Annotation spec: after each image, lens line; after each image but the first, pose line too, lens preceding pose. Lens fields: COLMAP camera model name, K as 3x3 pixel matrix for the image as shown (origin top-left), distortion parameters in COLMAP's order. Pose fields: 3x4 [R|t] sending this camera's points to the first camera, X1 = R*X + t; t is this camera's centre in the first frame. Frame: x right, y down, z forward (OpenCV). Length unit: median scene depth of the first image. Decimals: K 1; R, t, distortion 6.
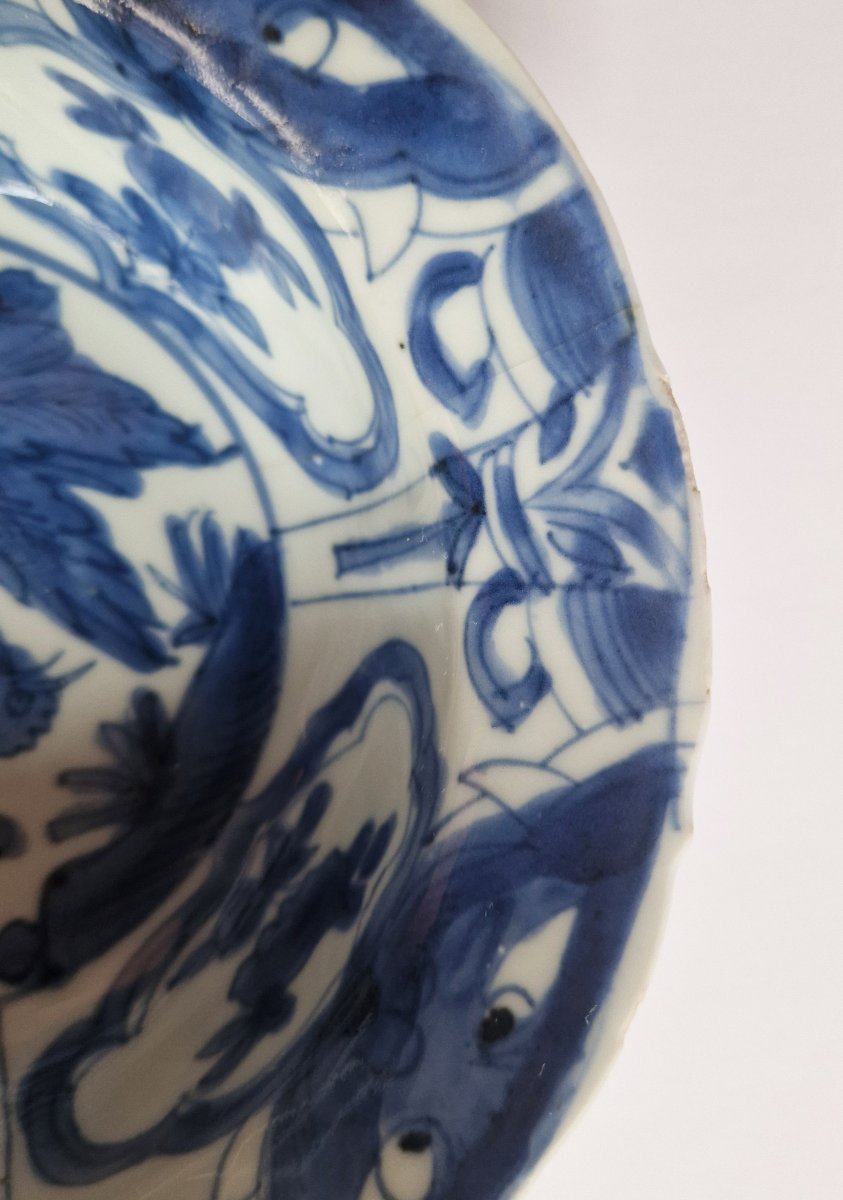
lens RADIAL K [[1232.2, 0, 471.1], [0, 1232.2, 585.9], [0, 0, 1]] dist [0.008920, 0.000000]
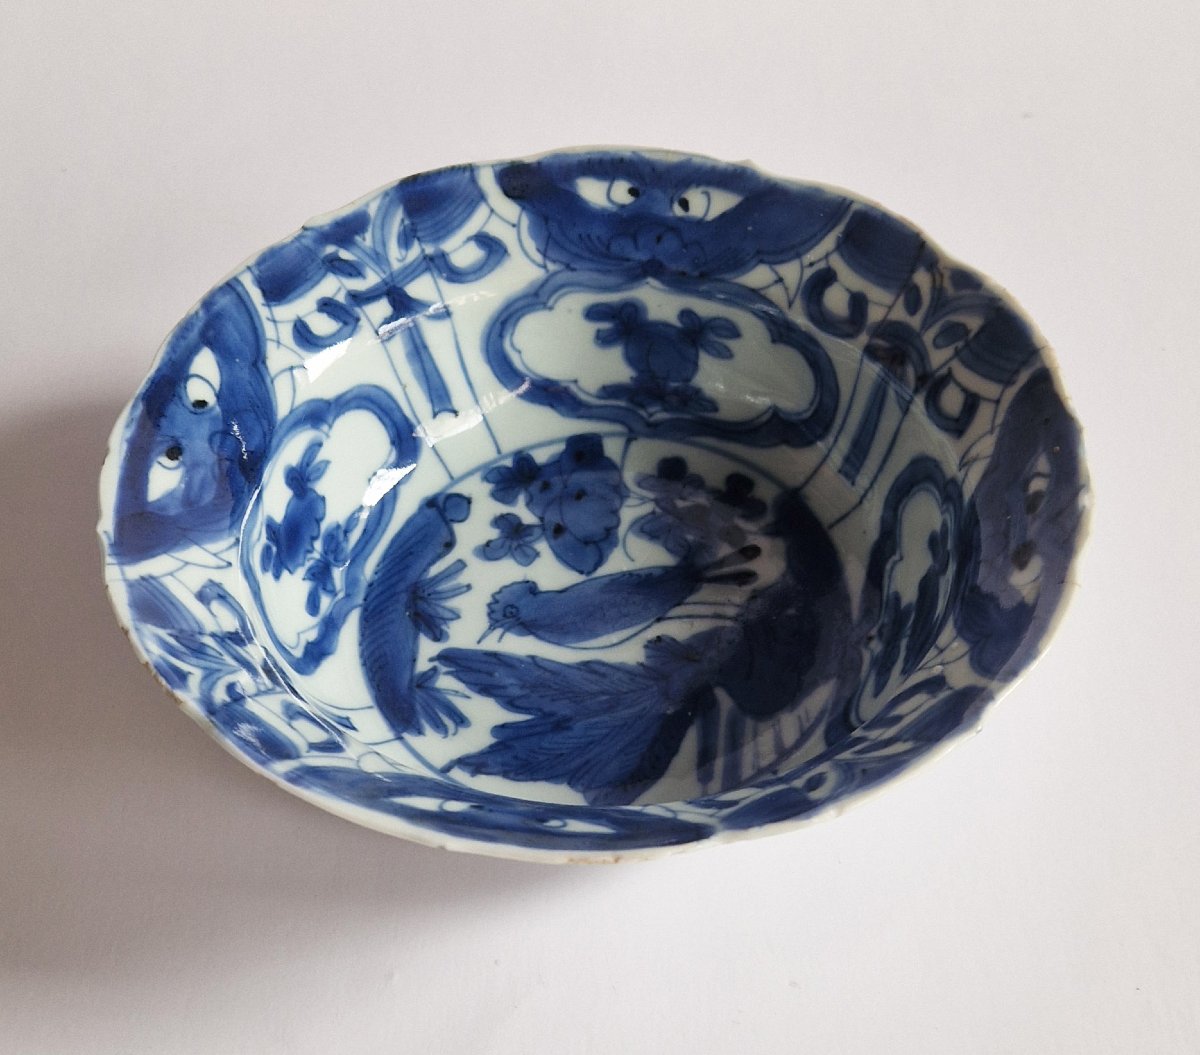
lens RADIAL K [[1790.4, 0, 600.5], [0, 1790.4, 637.7], [0, 0, 1]] dist [0.077775, 0.000000]
pose [[-0.902898, 0.218095, -0.370418, 0.435825], [-0.409191, -0.700043, 0.585237, -1.457632], [-0.131671, 0.679981, 0.721310, -0.740037]]
